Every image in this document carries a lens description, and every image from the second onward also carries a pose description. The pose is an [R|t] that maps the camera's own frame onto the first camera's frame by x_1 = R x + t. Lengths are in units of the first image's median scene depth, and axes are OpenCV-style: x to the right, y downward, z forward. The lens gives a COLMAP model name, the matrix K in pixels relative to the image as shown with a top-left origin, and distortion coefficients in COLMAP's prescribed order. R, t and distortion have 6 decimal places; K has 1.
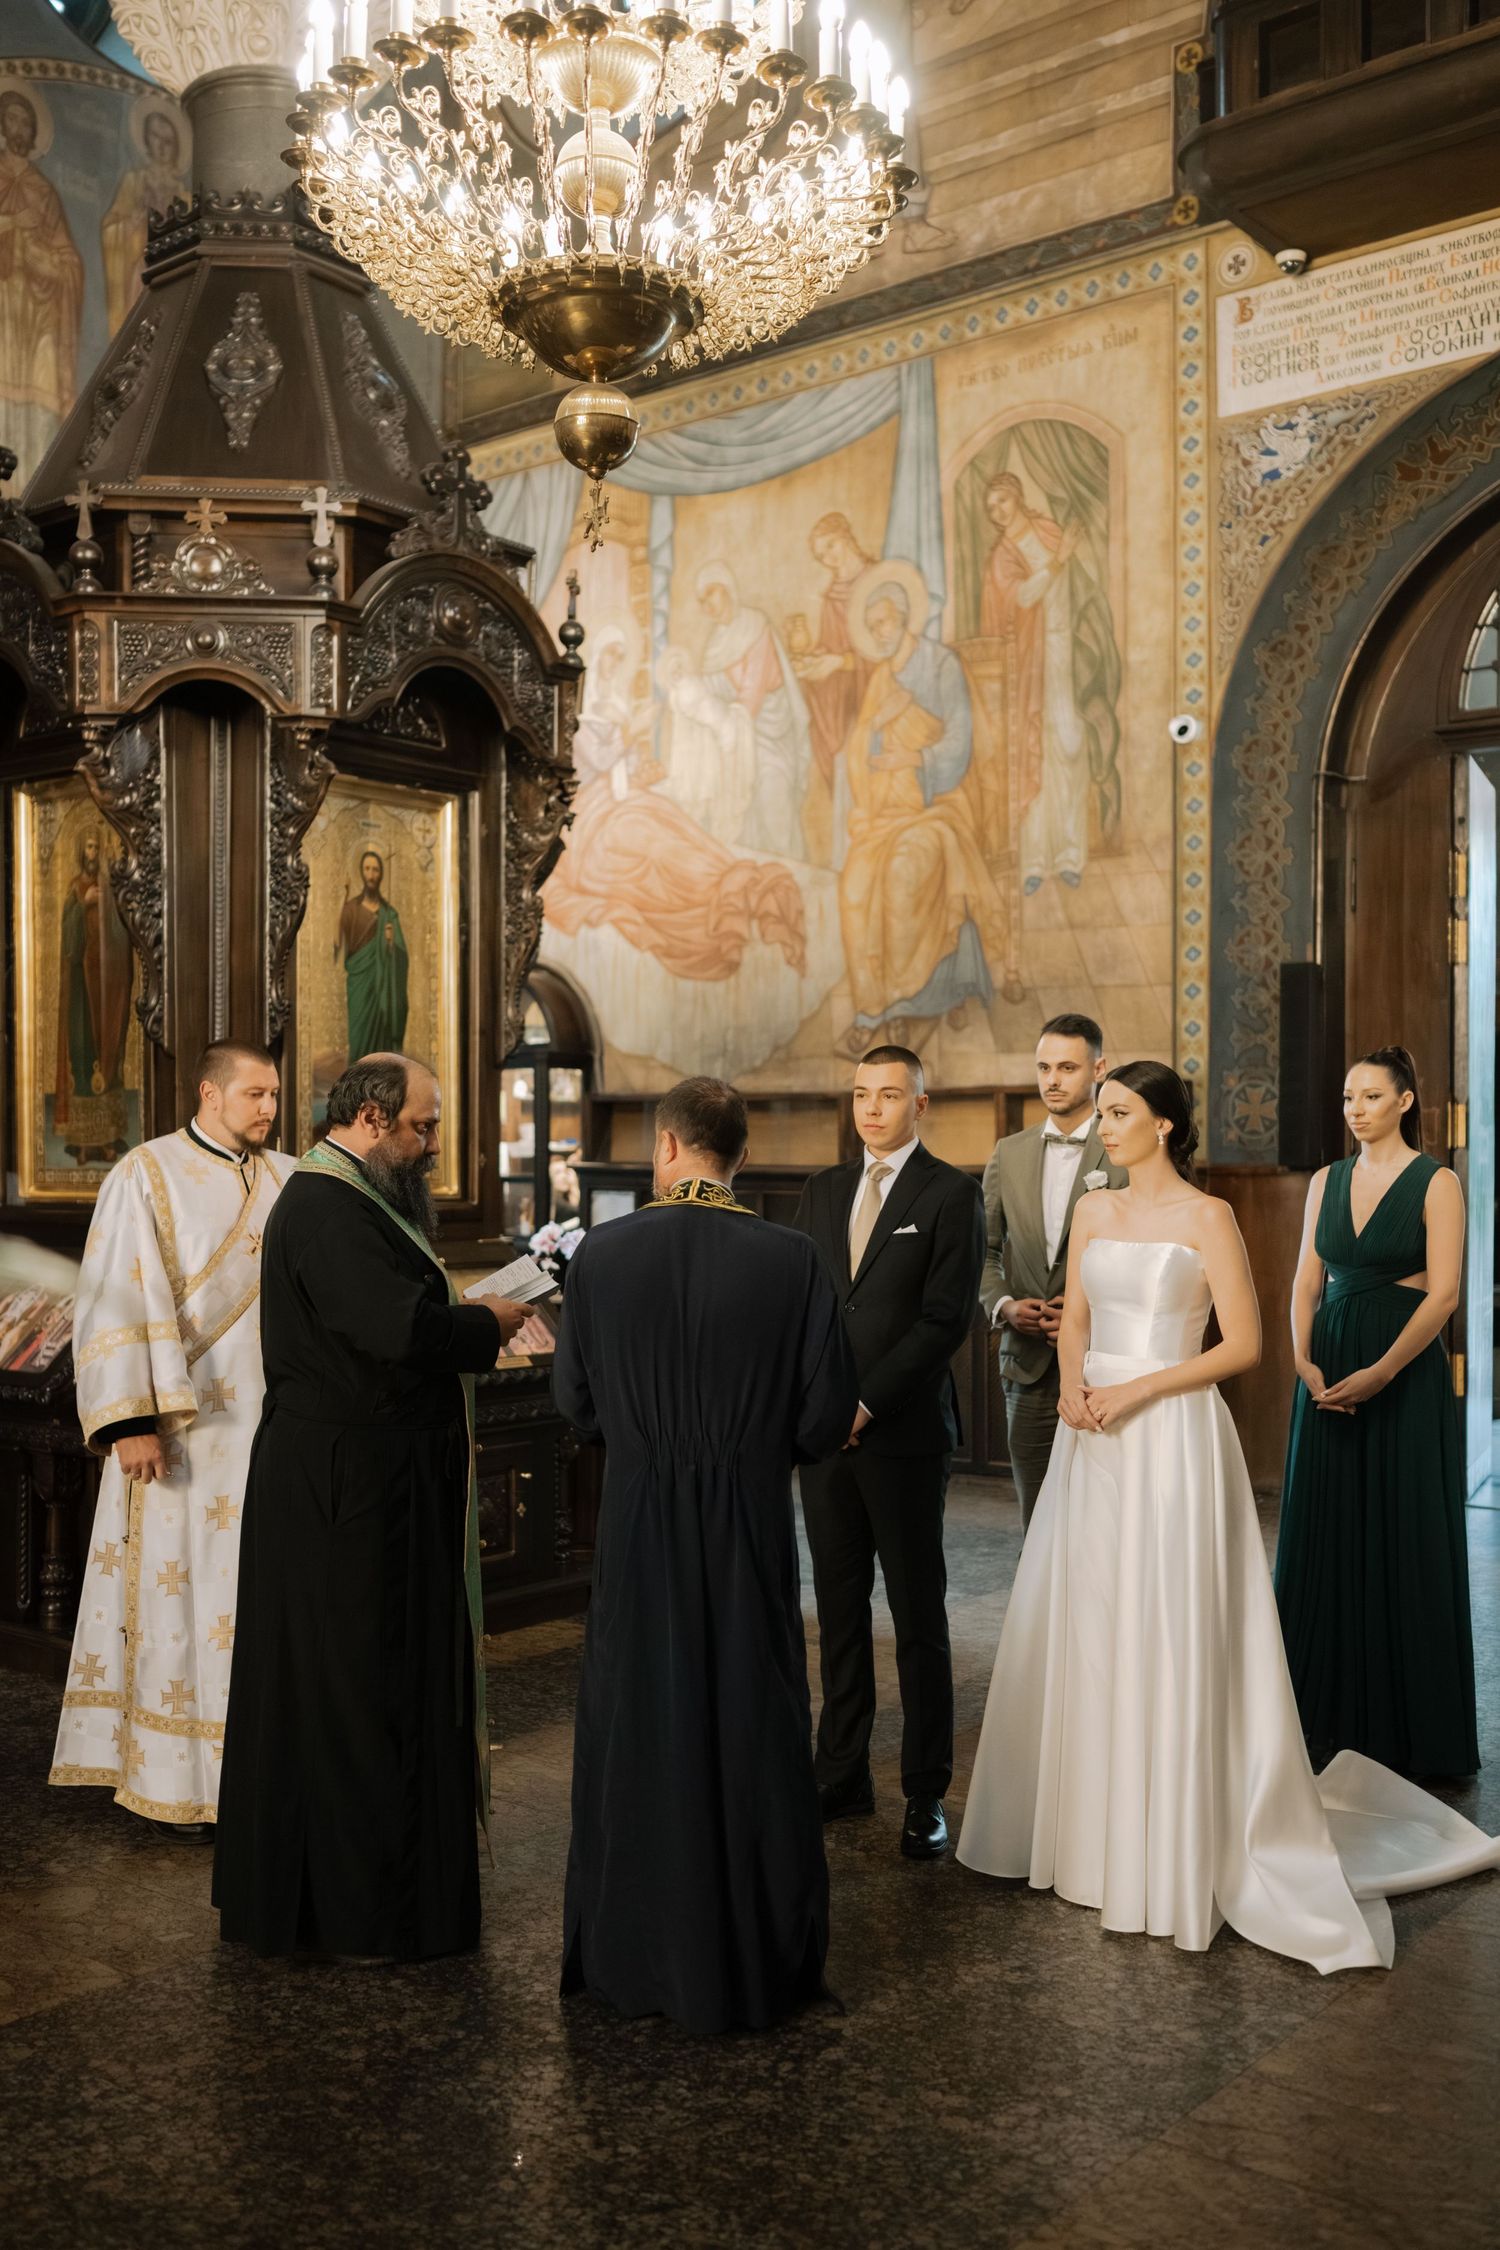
lens RADIAL K [[2120.8, 0, 750.0], [0, 2120.8, 1125.0], [0, 0, 1]] dist [0.000861, 0.015313]
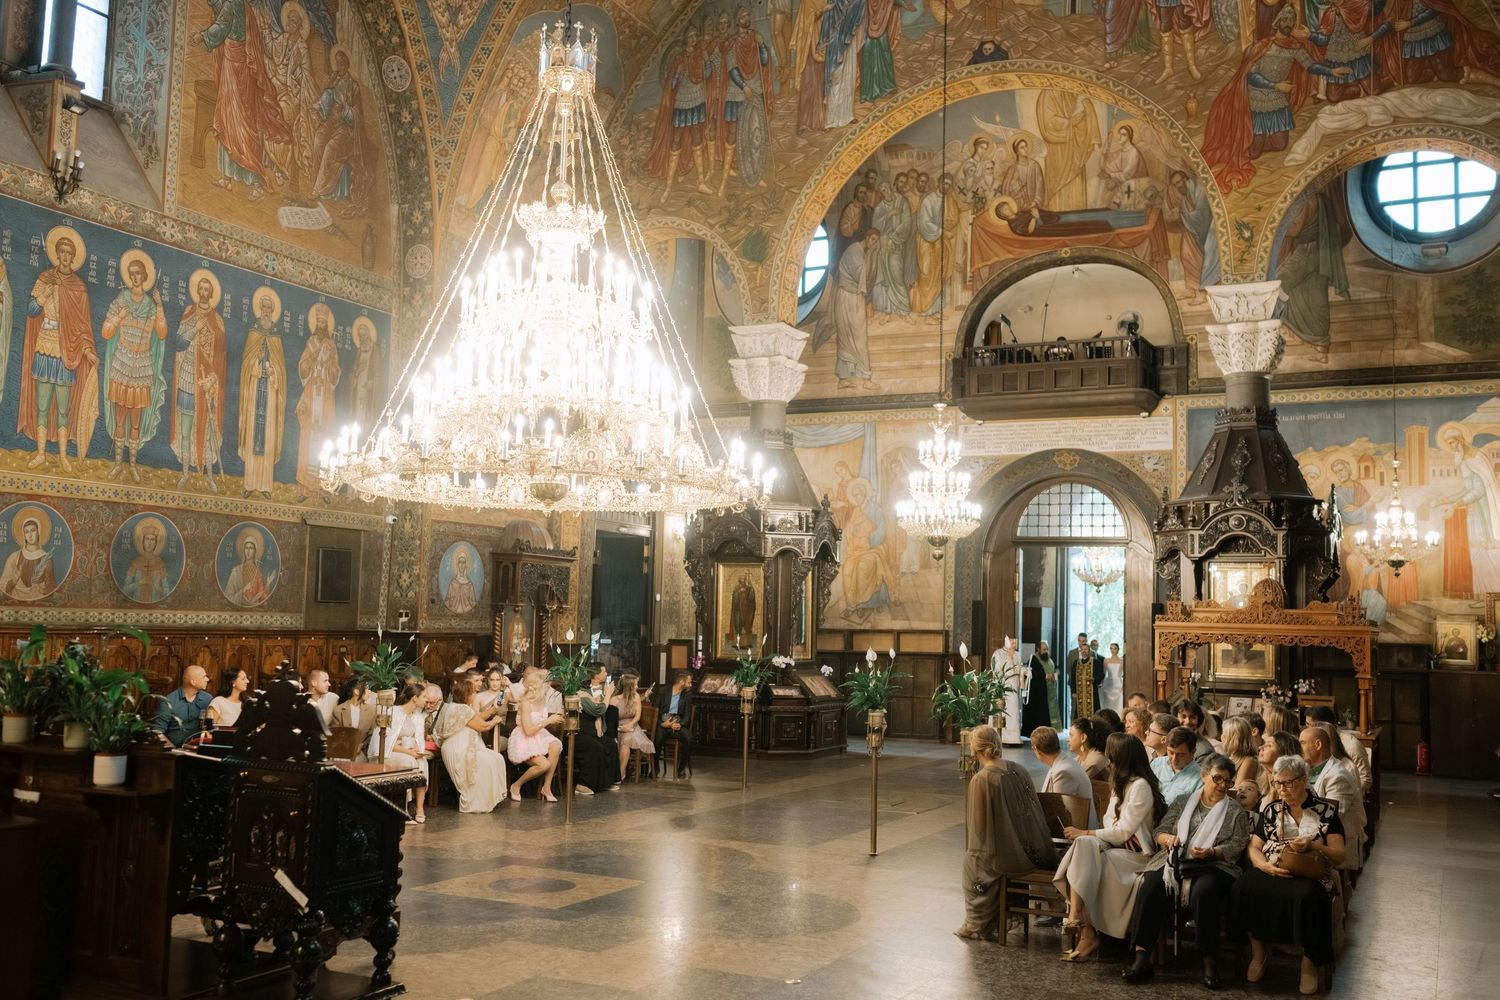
lens RADIAL K [[1428.1, 0, 754.0], [0, 1428.1, 496.9], [0, 0, 1]] dist [-0.004390, 0.018996]
pose [[0.977093, 0.042123, 0.208603, -0.662280], [-0.026279, 0.996595, -0.078153, -0.049334], [-0.211185, 0.070881, 0.974873, -1.401471]]
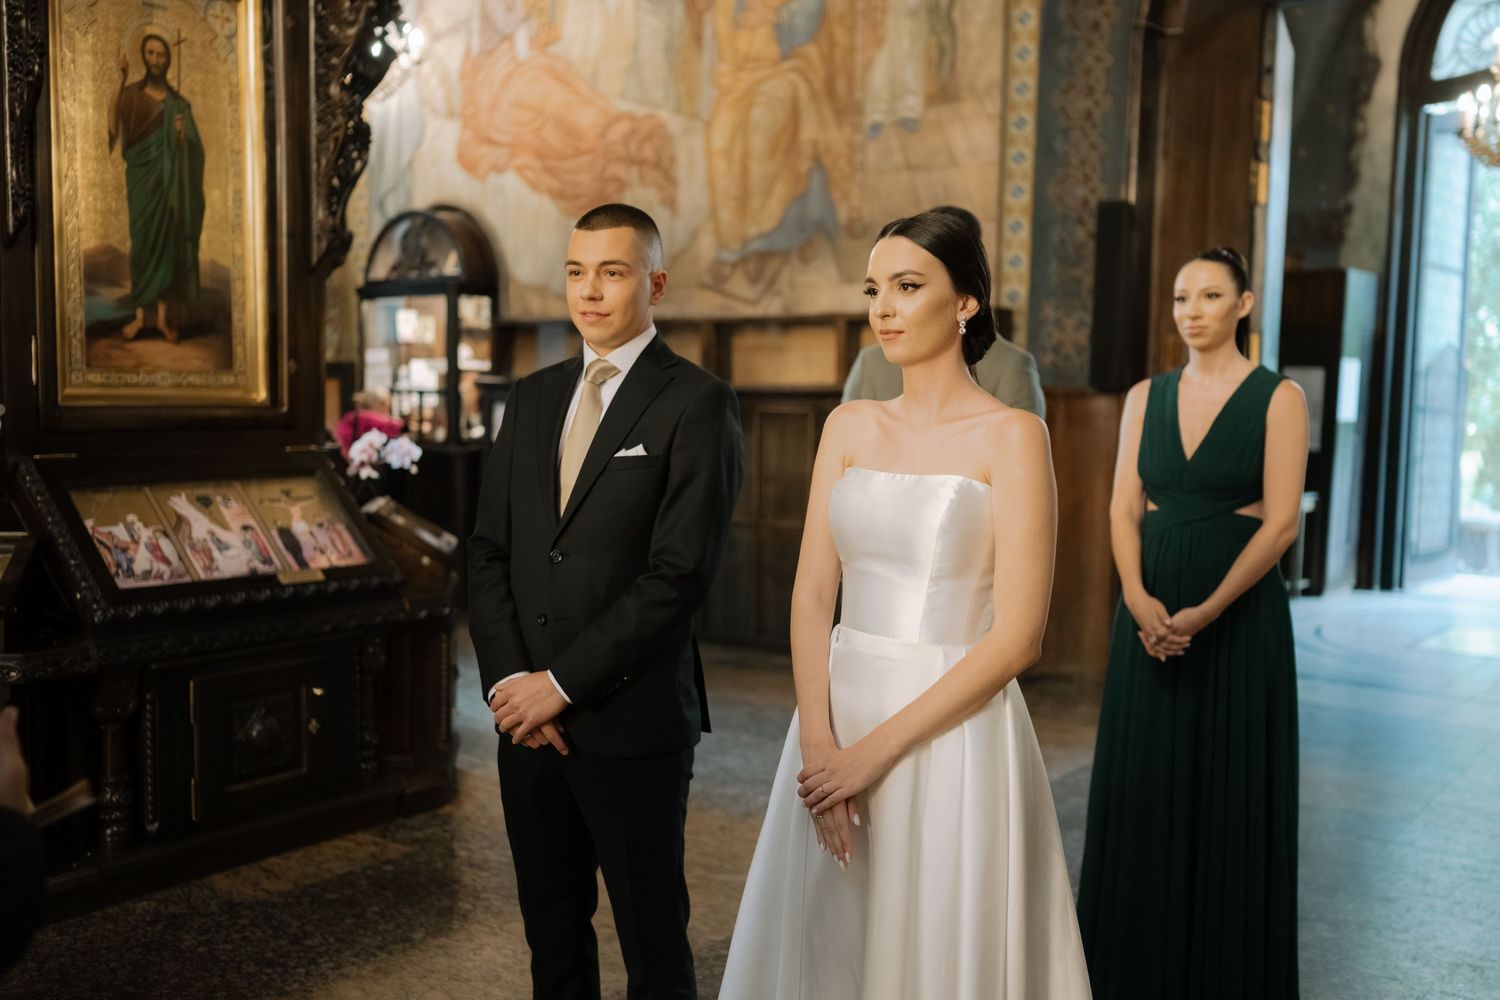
lens RADIAL K [[1437.7, 0, 750.0], [0, 1437.7, 500.0], [0, 0, 1]] dist [0.005531, 0.002100]
pose [[0.999529, 0.012100, 0.028193, 0.051798], [-0.014705, 0.995454, 0.094105, 0.009419], [-0.026926, -0.094476, 0.995163, 0.249598]]
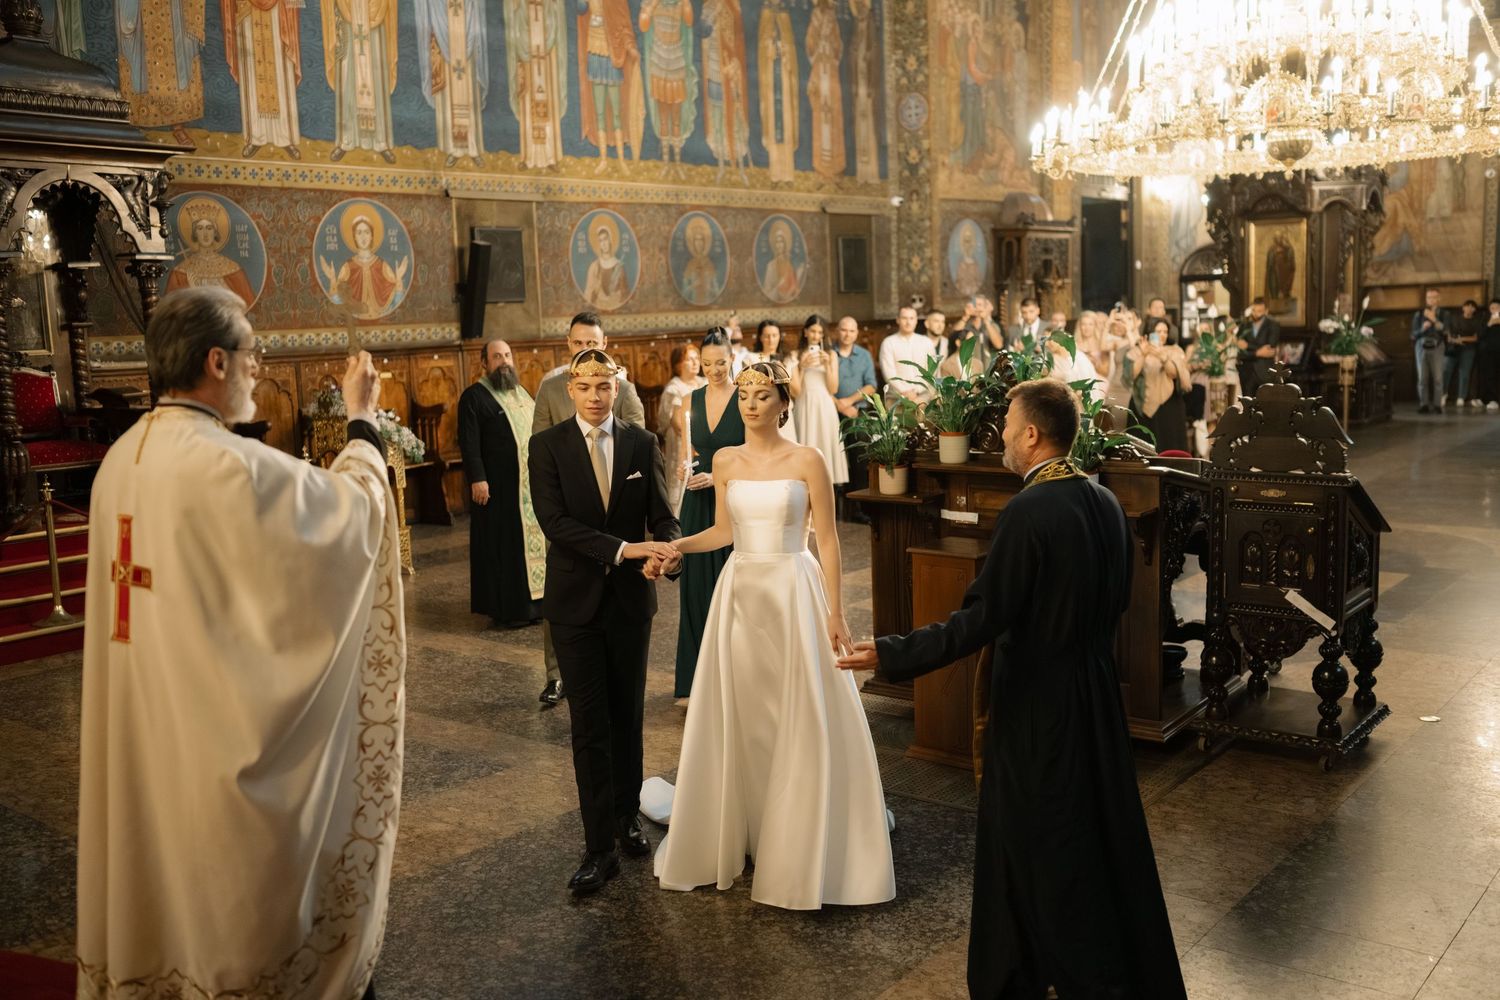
lens RADIAL K [[1428.1, 0, 754.0], [0, 1428.1, 496.9], [0, 0, 1]] dist [-0.004390, 0.018996]
pose [[0.999247, -0.038058, -0.007550, -0.946502], [0.038755, 0.988336, 0.147276, -0.059005], [0.001857, -0.147458, 0.989067, -1.288078]]
